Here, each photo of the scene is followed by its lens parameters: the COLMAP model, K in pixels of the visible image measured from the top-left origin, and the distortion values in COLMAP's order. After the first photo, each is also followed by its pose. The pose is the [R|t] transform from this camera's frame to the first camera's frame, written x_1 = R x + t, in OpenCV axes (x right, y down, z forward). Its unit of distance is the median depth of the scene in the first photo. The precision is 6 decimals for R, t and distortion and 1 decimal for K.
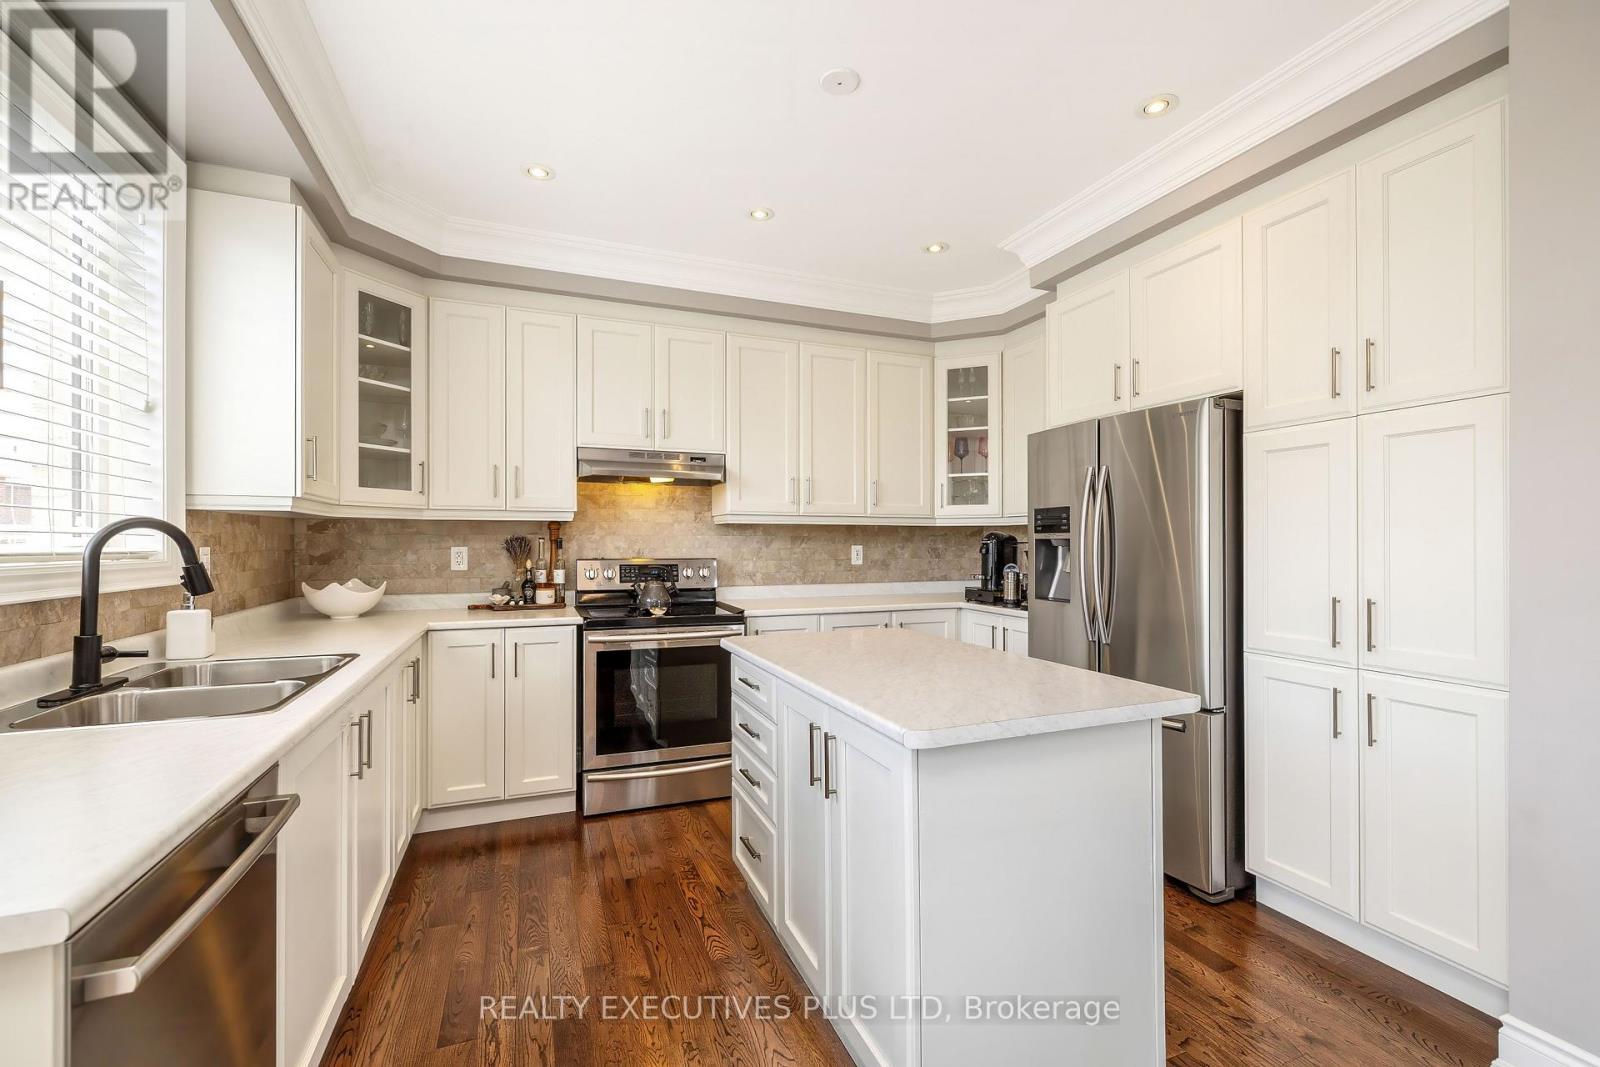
lens RADIAL K [[680.2, 0, 807.2], [0, 680.2, 541.0], [0, 0, 1]] dist [-0.001817, -0.001173]
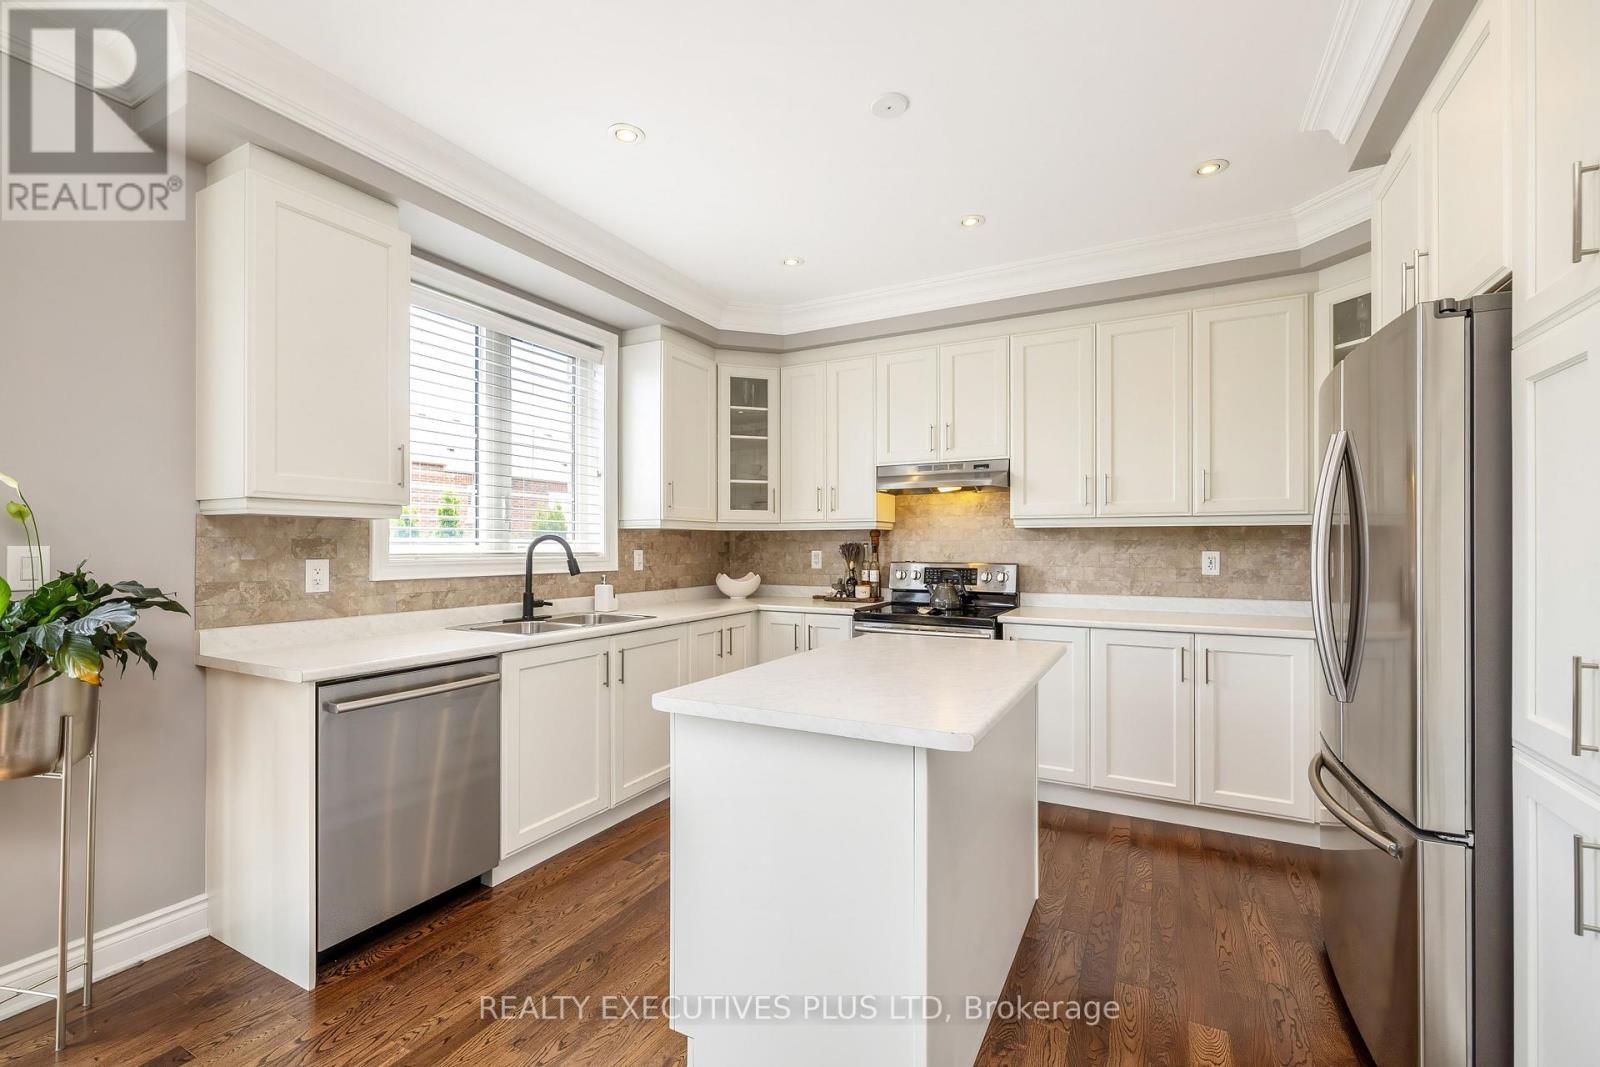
lens RADIAL K [[680.2, 0, 801.5], [0, 680.2, 546.2], [0, 0, 1]] dist [-0.001817, -0.001173]
pose [[0.646487, 0.000167, -0.762925, 0.465346], [0.002111, 0.999996, 0.002007, -0.002548], [0.762922, -0.002908, 0.646484, 0.132839]]
